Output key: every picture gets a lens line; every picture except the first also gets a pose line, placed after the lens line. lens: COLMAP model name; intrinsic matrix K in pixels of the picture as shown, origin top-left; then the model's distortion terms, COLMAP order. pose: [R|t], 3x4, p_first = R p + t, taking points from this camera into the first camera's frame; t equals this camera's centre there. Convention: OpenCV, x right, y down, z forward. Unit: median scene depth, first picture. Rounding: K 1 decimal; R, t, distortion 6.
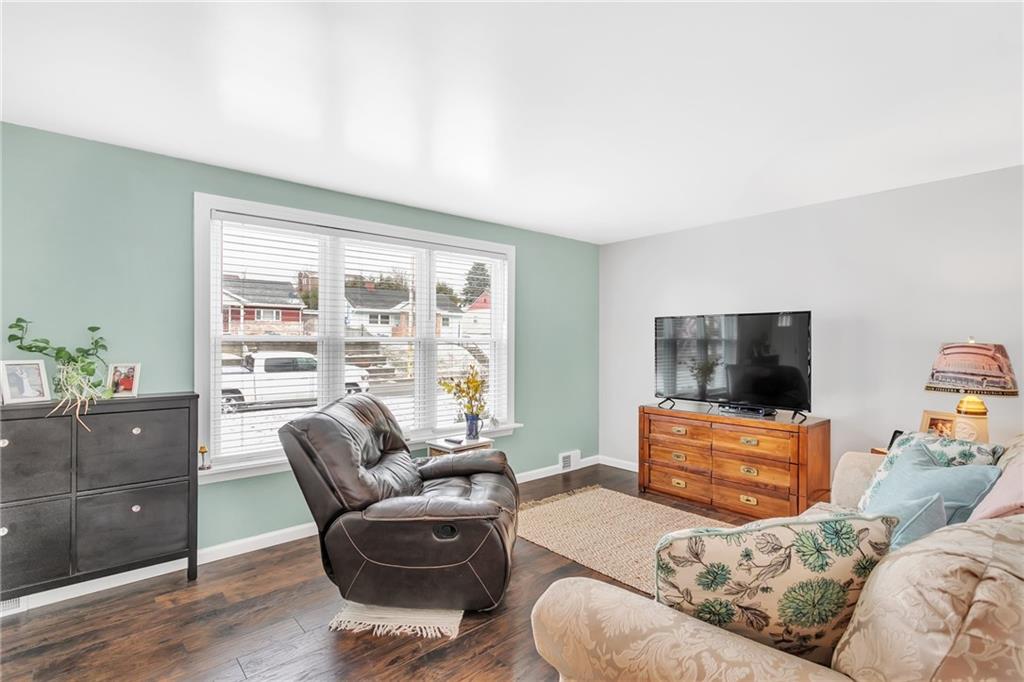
lens RADIAL K [[499.3, 0, 512.0], [0, 499.3, 341.0], [0, 0, 1]] dist [-0.001129, 0.000006]
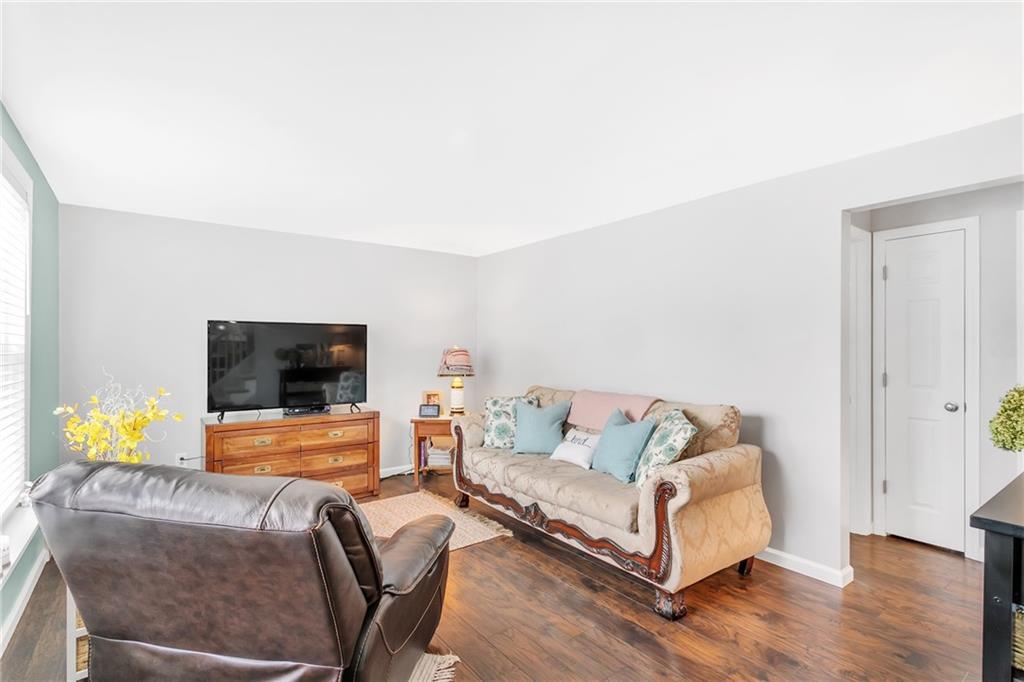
lens RADIAL K [[499.3, 0, 512.0], [0, 499.3, 341.0], [0, 0, 1]] dist [-0.001129, 0.000006]
pose [[0.078401, -0.003978, 0.996914, -0.673195], [-0.009464, 0.999944, 0.004735, -0.026172], [-0.996877, -0.009806, 0.078359, 0.521715]]
